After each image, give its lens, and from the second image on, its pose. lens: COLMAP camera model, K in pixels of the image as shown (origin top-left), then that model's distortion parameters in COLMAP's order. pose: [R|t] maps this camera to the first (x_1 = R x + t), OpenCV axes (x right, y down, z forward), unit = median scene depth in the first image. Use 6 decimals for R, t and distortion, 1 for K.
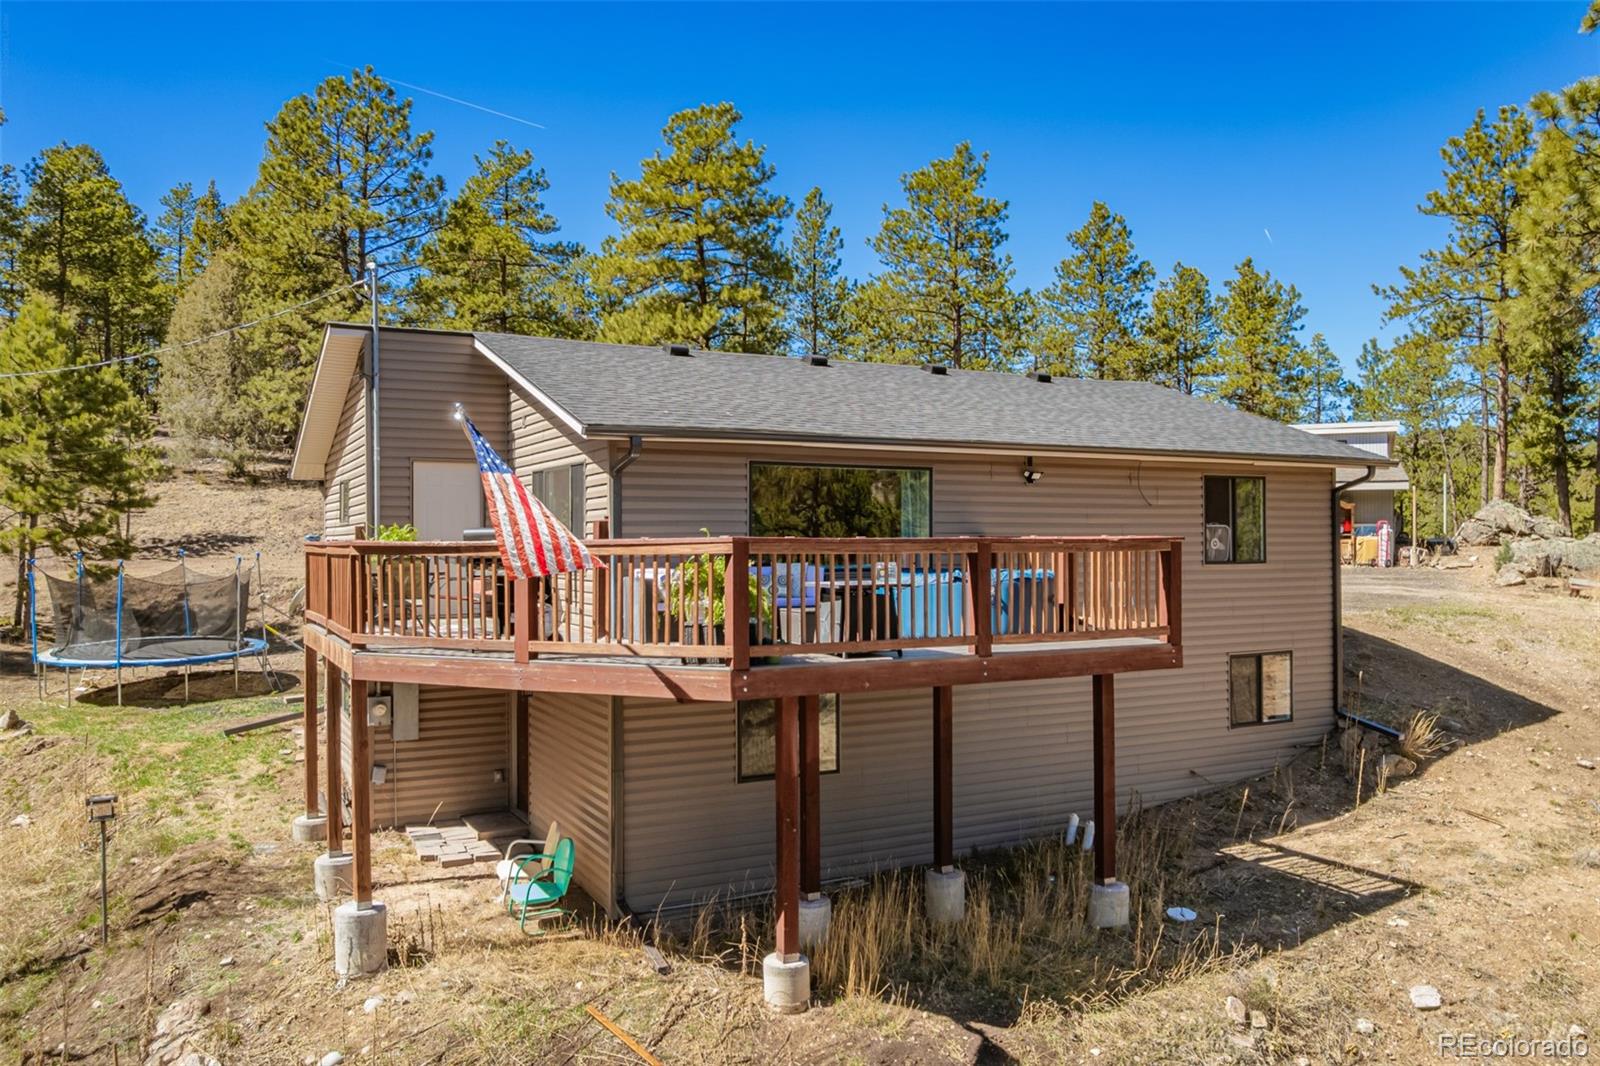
lens RADIAL K [[1260.9, 0, 800.0], [0, 1260.9, 533.0], [0, 0, 1]] dist [-0.040607, 0.059030]
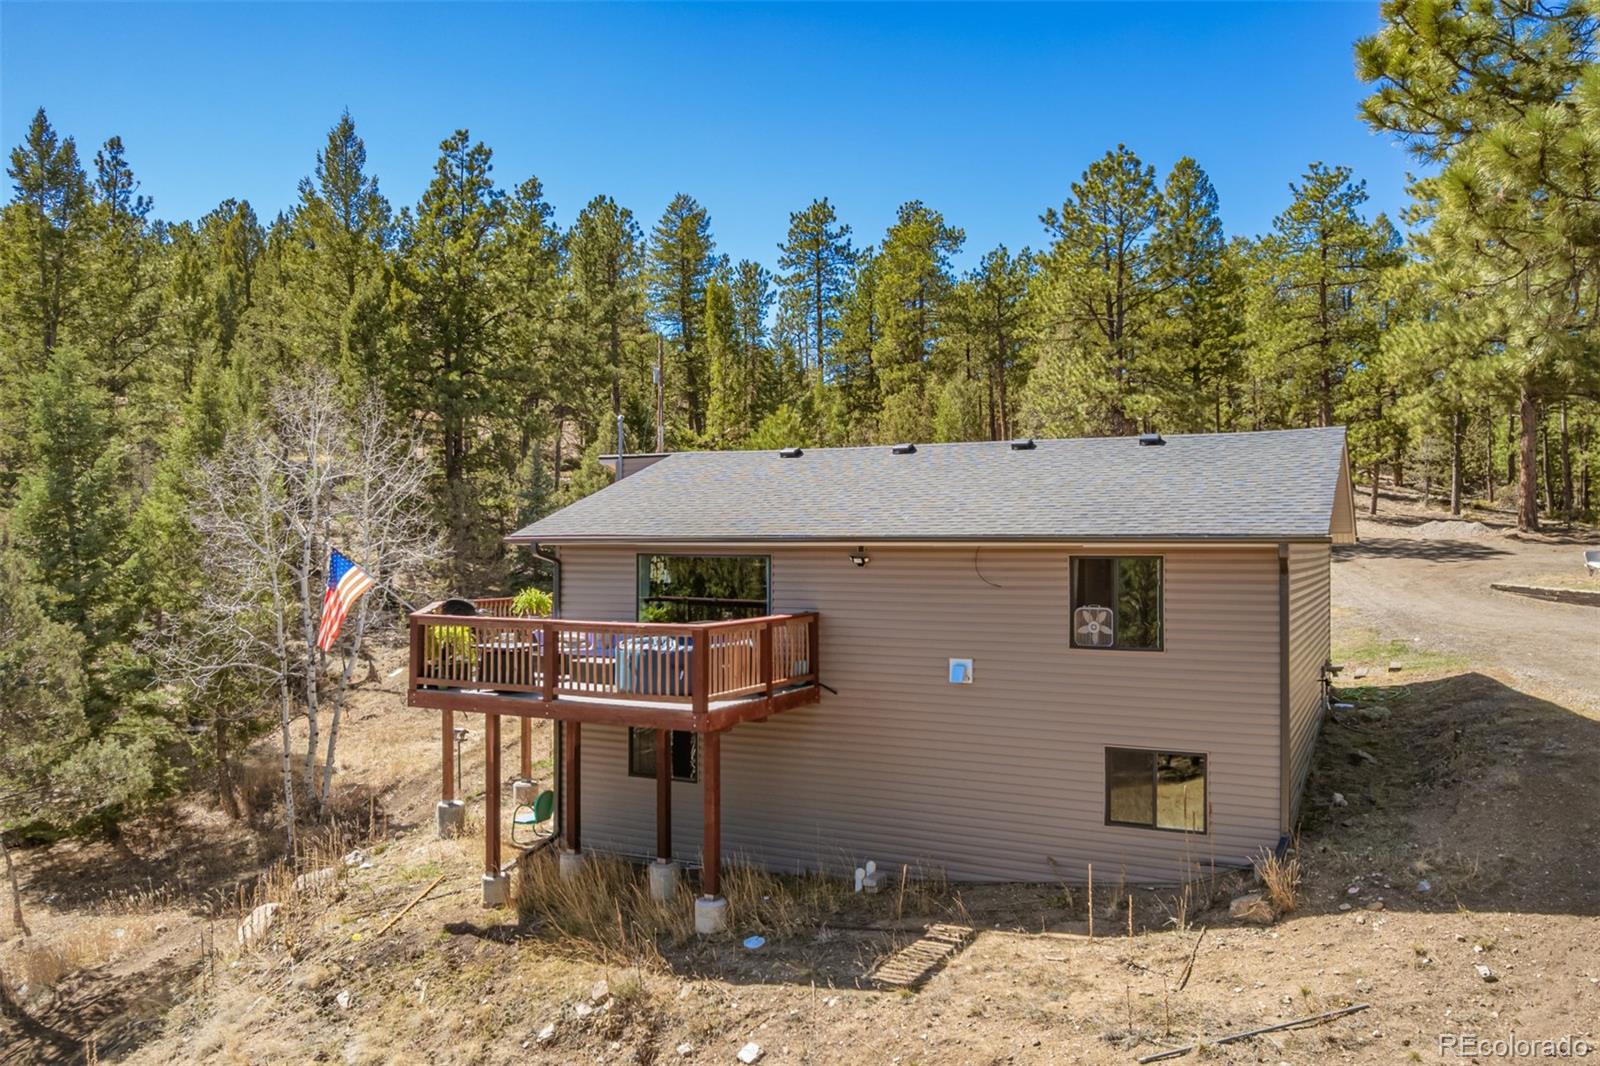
lens RADIAL K [[1260.9, 0, 800.0], [0, 1260.9, 533.0], [0, 0, 1]] dist [-0.040607, 0.059030]
pose [[0.621106, -0.006241, -0.783702, 1.052964], [0.004060, 0.999980, -0.004745, -0.065744], [0.783716, -0.000235, 0.621119, 0.257018]]
